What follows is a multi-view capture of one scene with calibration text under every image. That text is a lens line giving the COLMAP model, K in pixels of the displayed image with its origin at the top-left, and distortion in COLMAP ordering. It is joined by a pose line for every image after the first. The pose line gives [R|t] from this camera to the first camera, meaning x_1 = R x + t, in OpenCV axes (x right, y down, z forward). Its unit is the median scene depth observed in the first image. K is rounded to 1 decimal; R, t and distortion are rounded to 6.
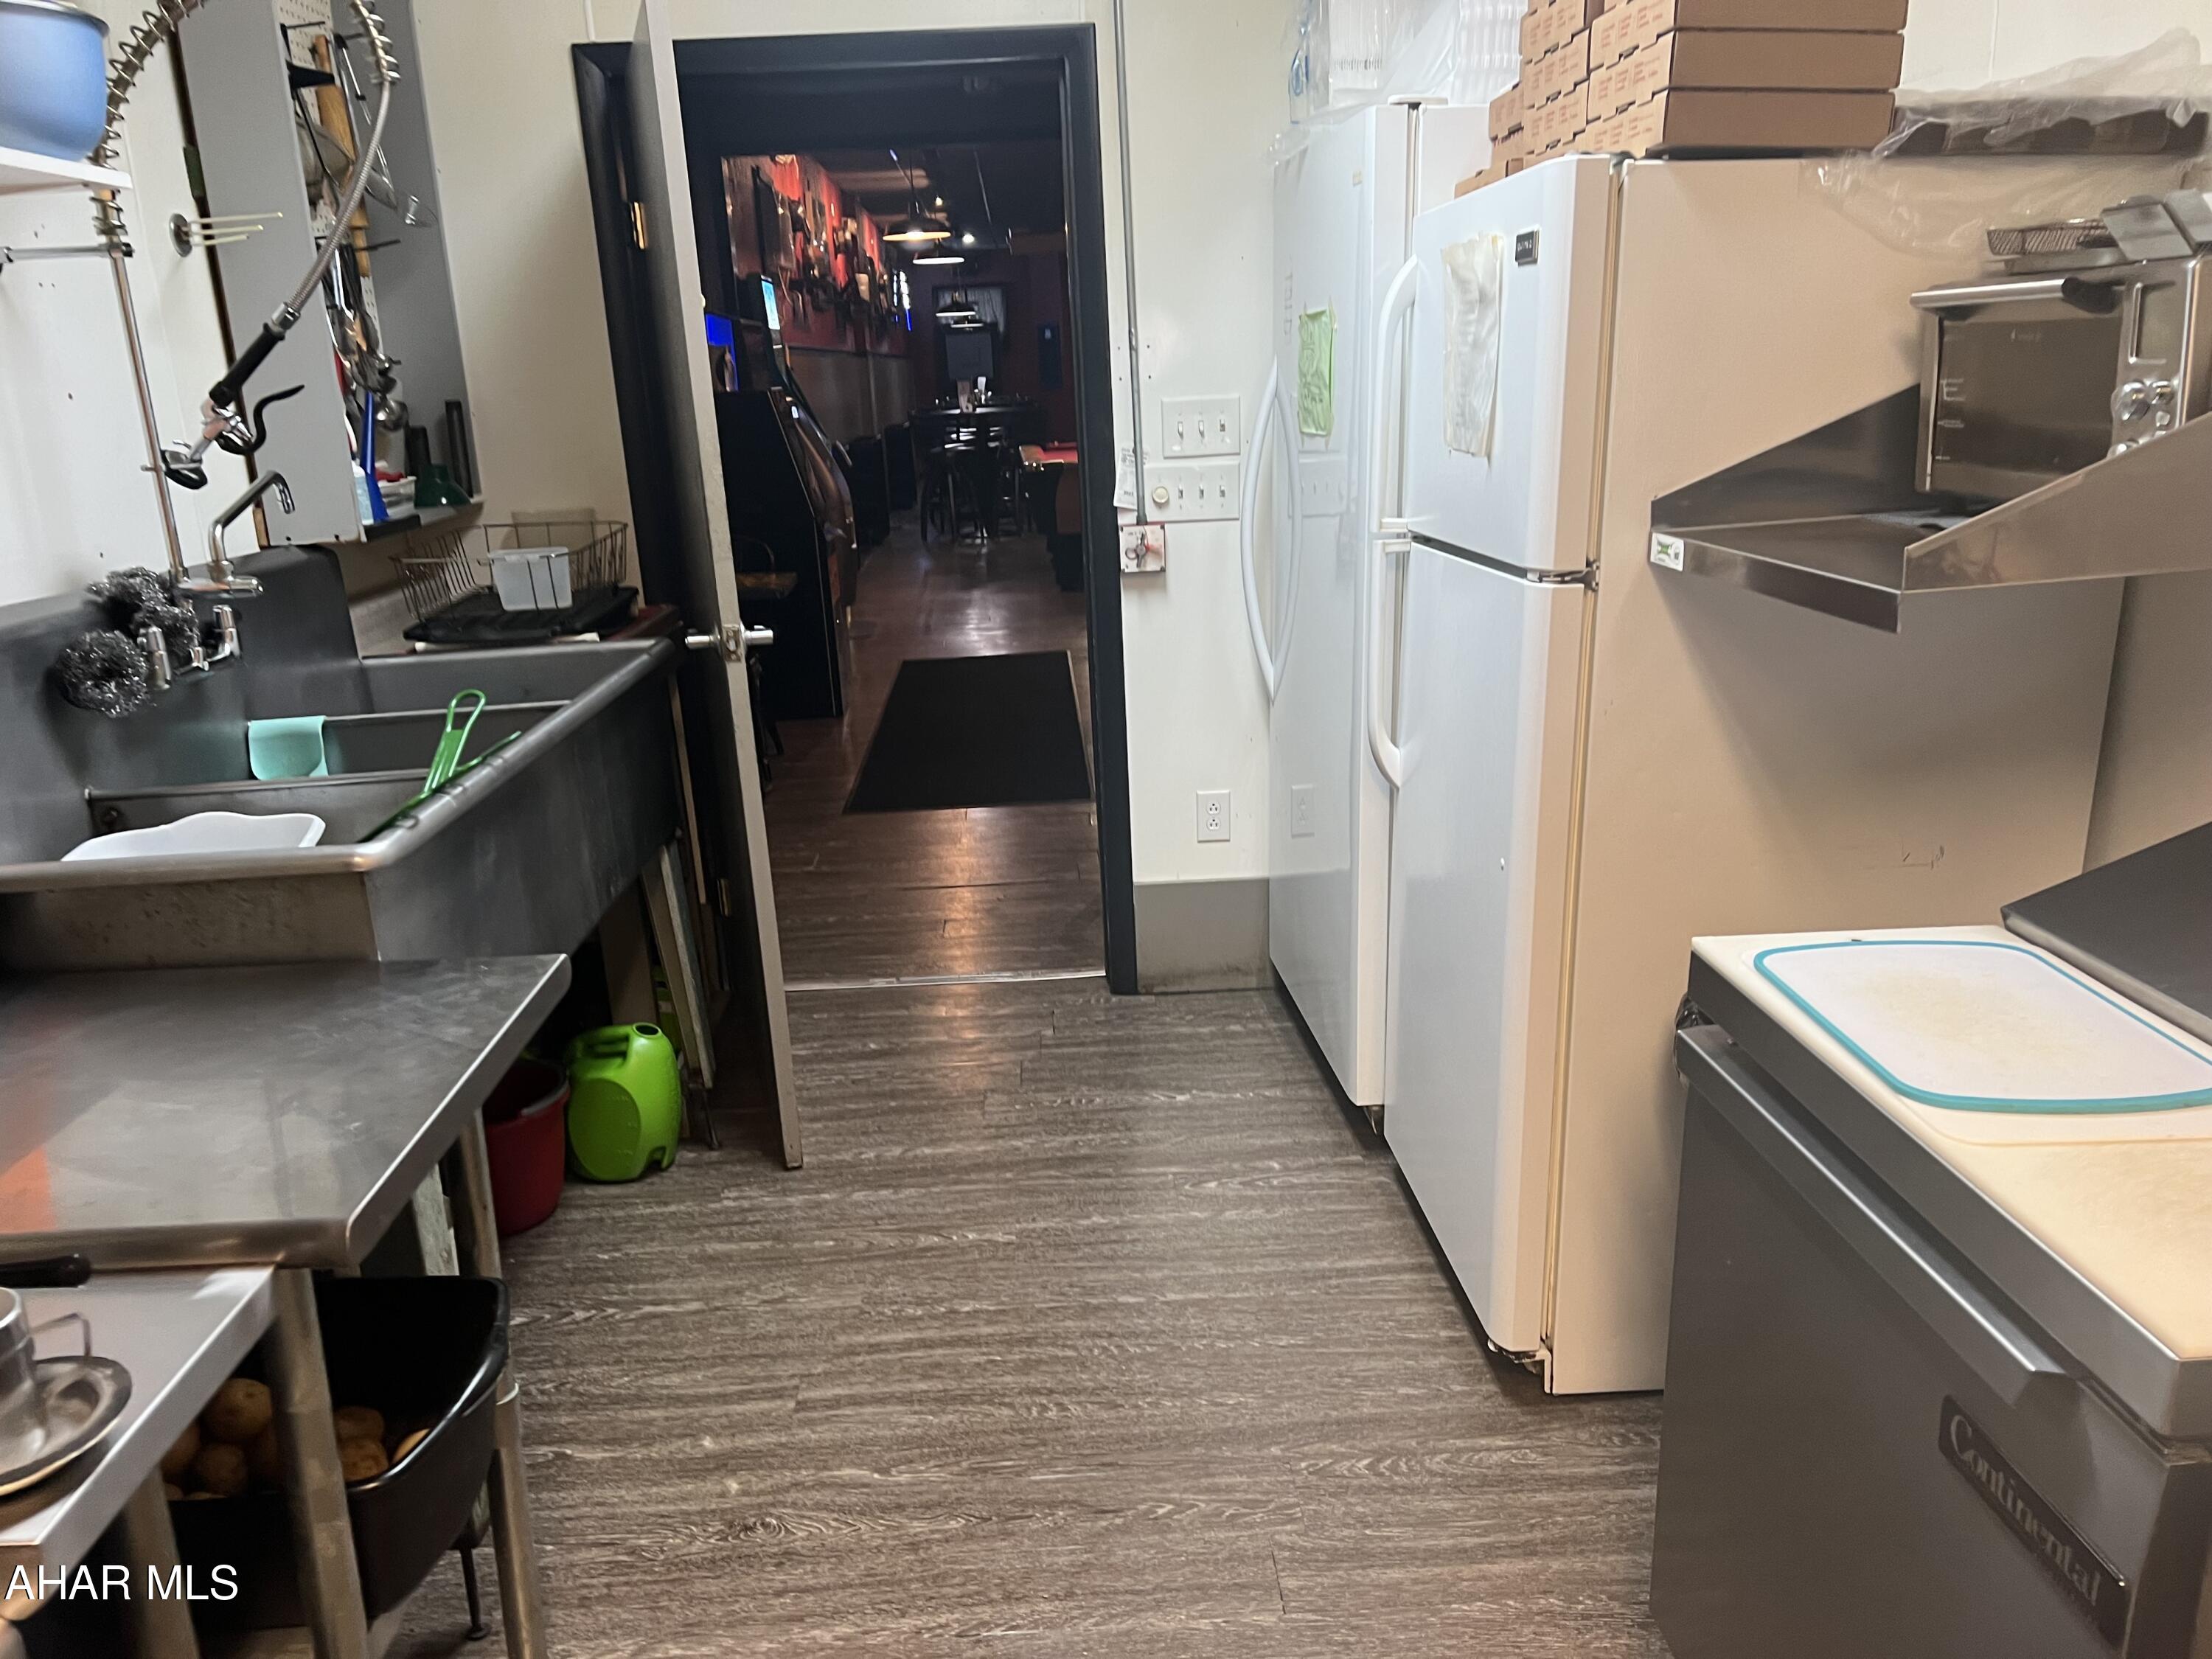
lens RADIAL K [[1648.8, 0, 1112.0], [0, 1648.8, 868.4], [0, 0, 1]] dist [0.064688, -0.070993]
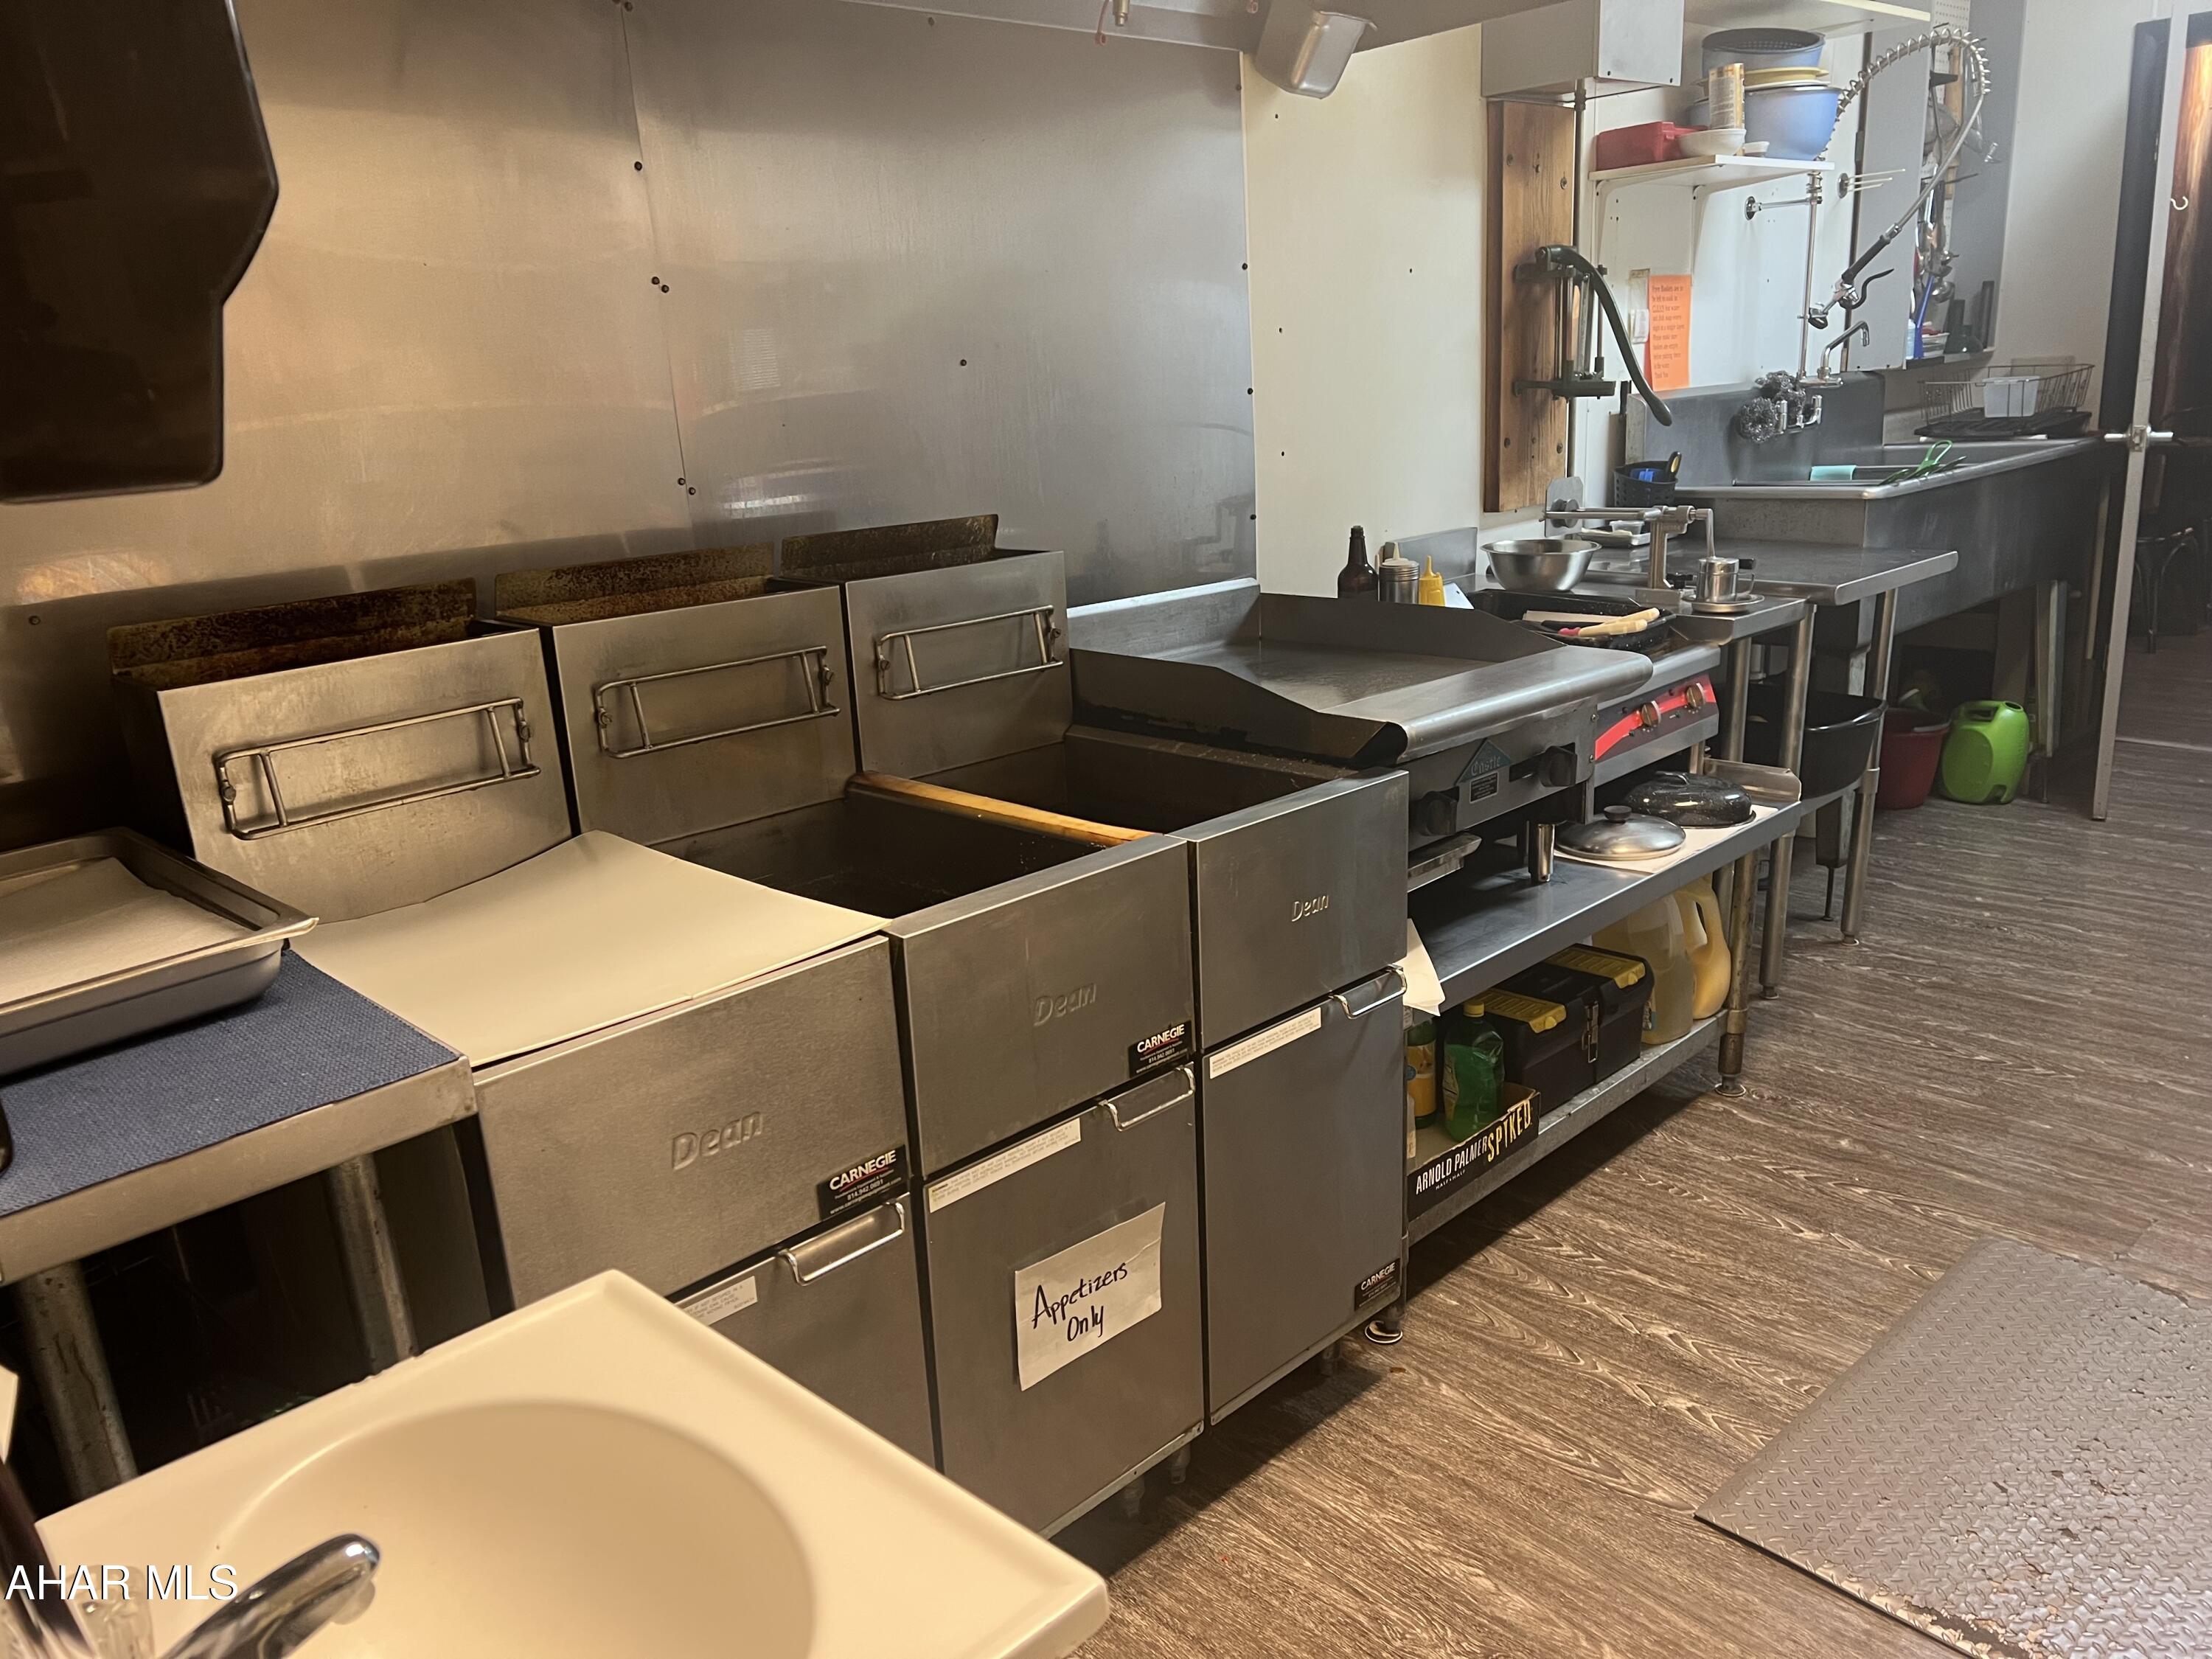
lens RADIAL K [[1648.8, 0, 1106.2], [0, 1648.8, 837.8], [0, 0, 1]] dist [0.064688, -0.070993]
pose [[0.662075, 0.213026, -0.718524, 0.300267], [-0.187704, 0.975327, 0.116205, 0.204606], [0.725551, 0.057933, 0.685726, -0.646316]]
